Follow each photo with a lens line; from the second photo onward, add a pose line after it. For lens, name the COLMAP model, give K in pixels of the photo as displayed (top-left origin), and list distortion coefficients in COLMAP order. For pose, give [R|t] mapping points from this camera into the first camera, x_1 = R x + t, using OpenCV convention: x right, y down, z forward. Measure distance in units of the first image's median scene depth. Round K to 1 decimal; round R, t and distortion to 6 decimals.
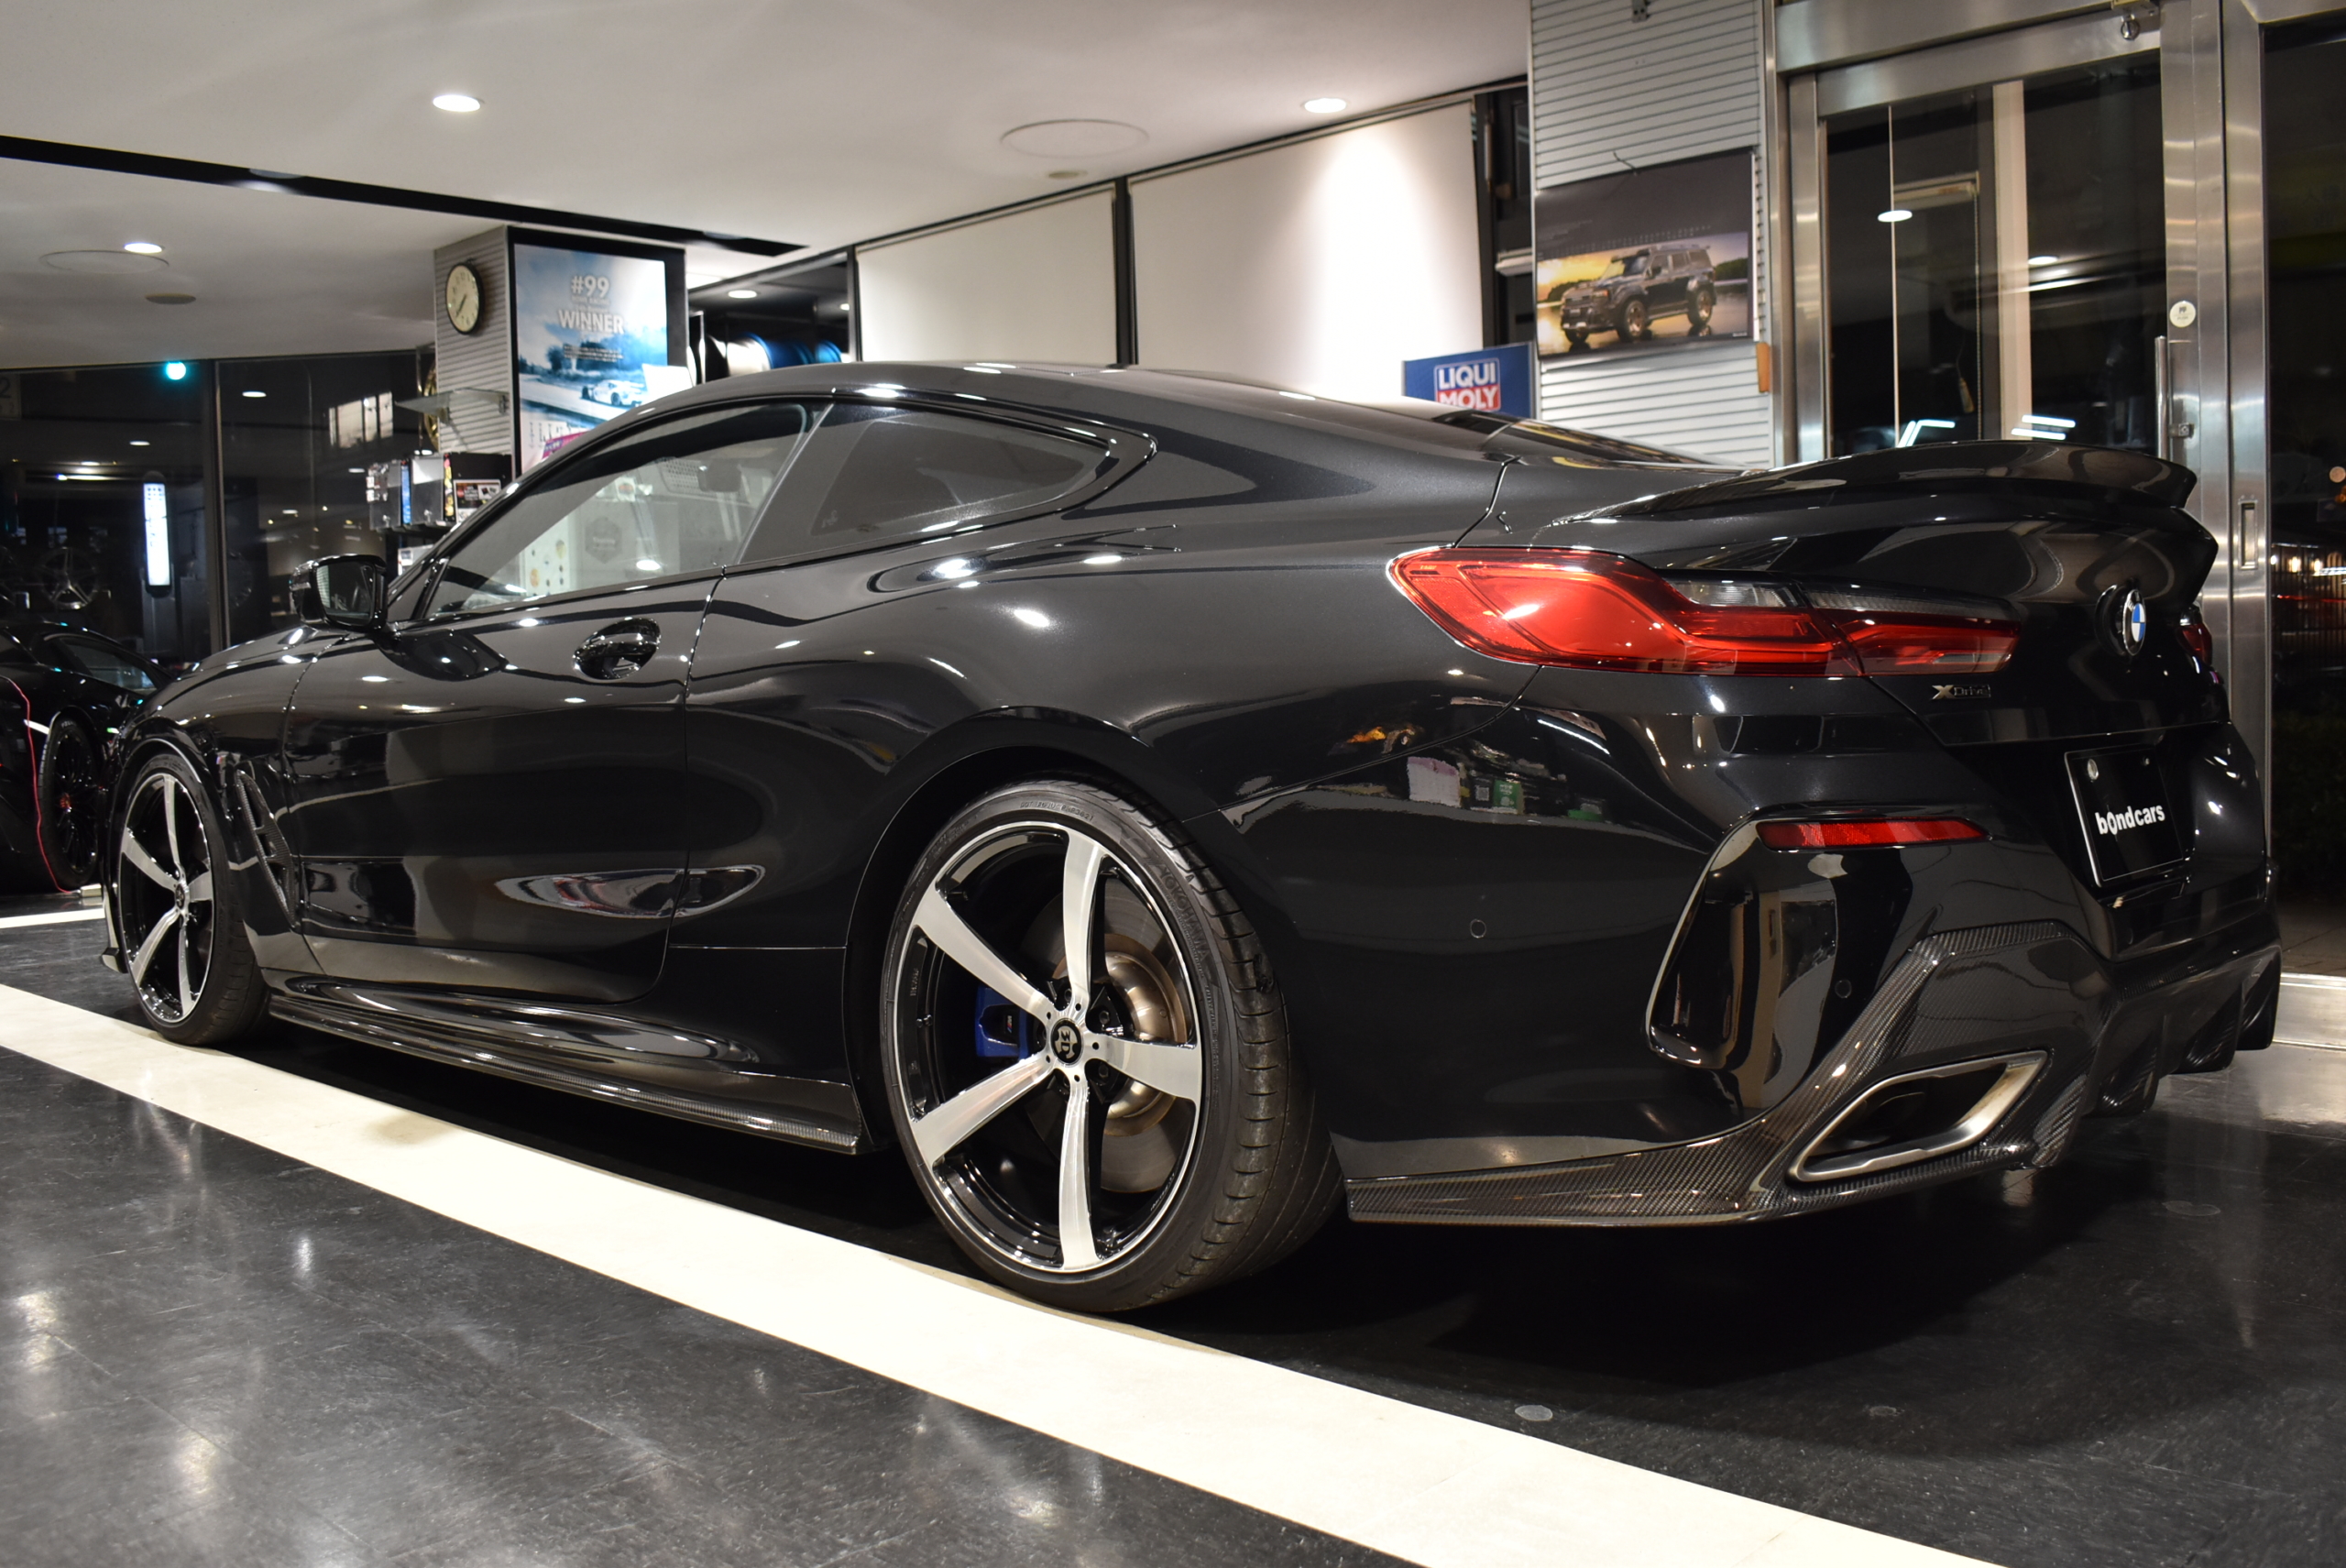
lens RADIAL K [[2069.2, 0, 1173.0], [0, 2069.2, 784.0], [0, 0, 1]] dist [-0.094223, 0.012671]
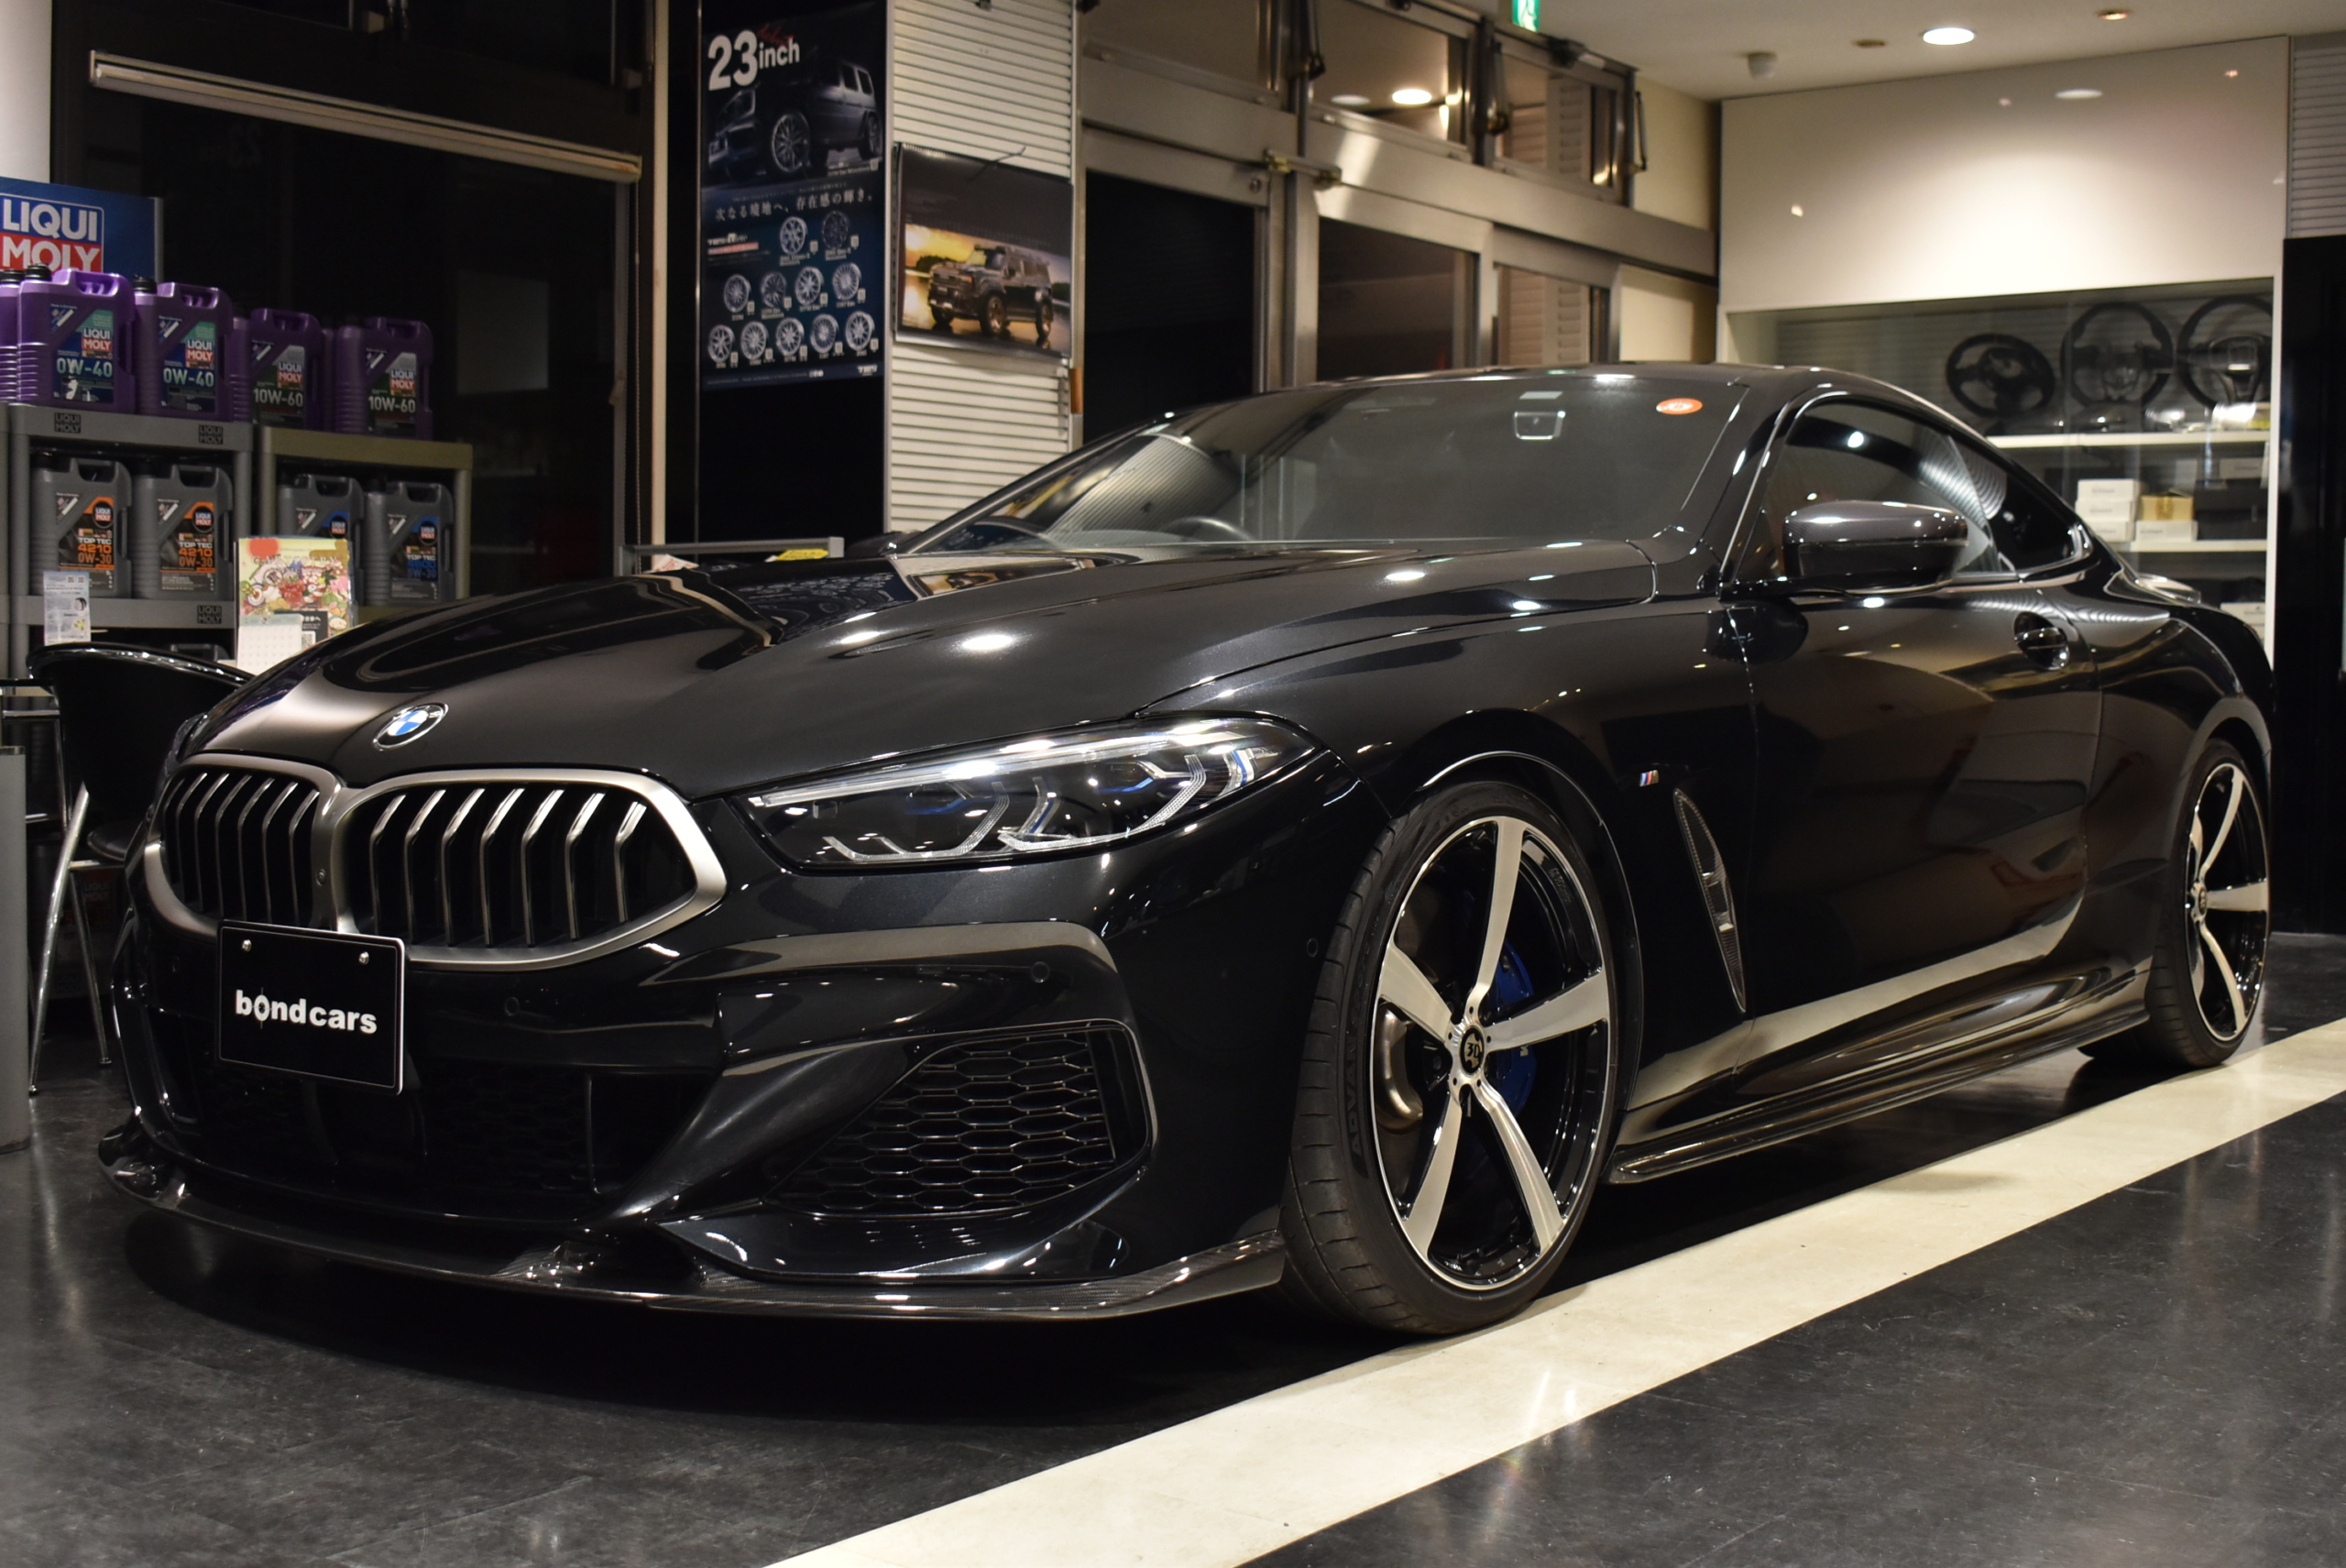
lens RADIAL K [[2805.3, 0, 1173.0], [0, 2805.3, 784.0], [0, 0, 1]] dist [-0.039924, -0.020715]
pose [[-0.103940, -0.021644, 0.994348, -1.166150], [0.050001, 0.998385, 0.026958, -0.036264], [-0.993326, 0.052520, -0.102690, 1.108500]]
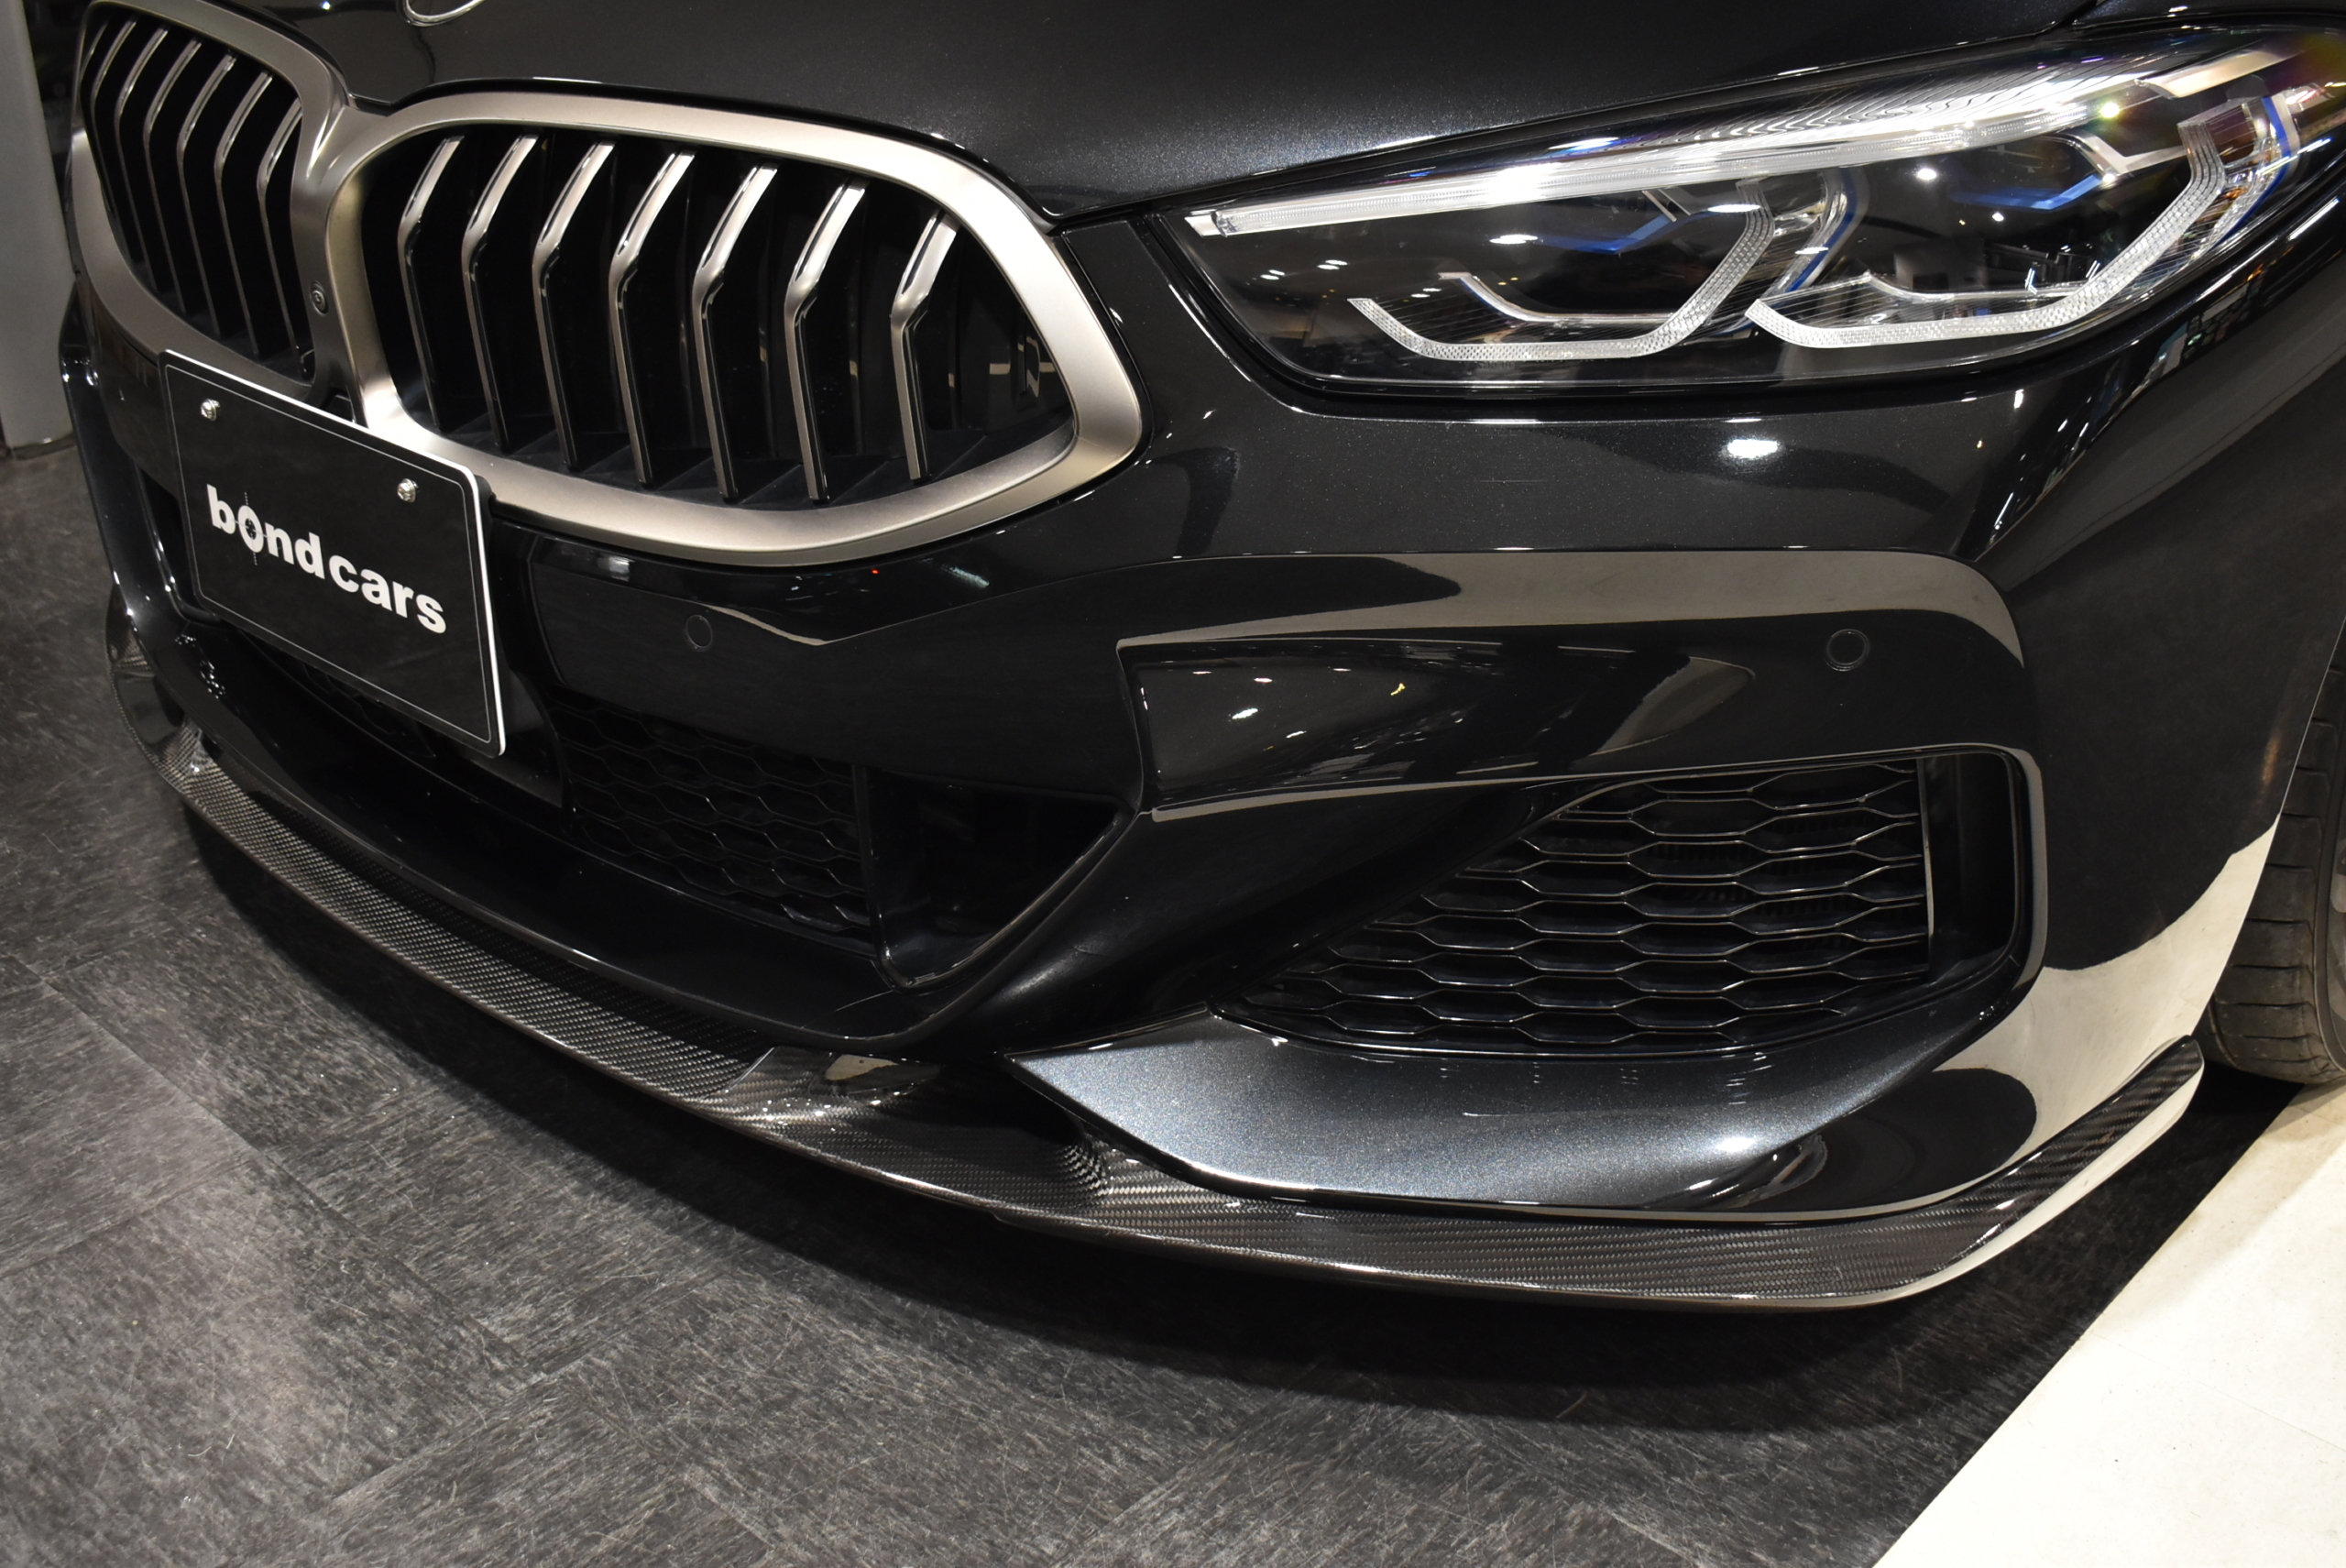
lens RADIAL K [[2529.3, 0, 1173.0], [0, 2529.3, 784.0], [0, 0, 1]] dist [-0.060449, 0.011892]
pose [[-0.016591, -0.431076, 0.902163, -0.789648], [0.058323, 0.900334, 0.431274, -0.077247], [-0.998160, 0.059772, 0.010204, 1.139927]]
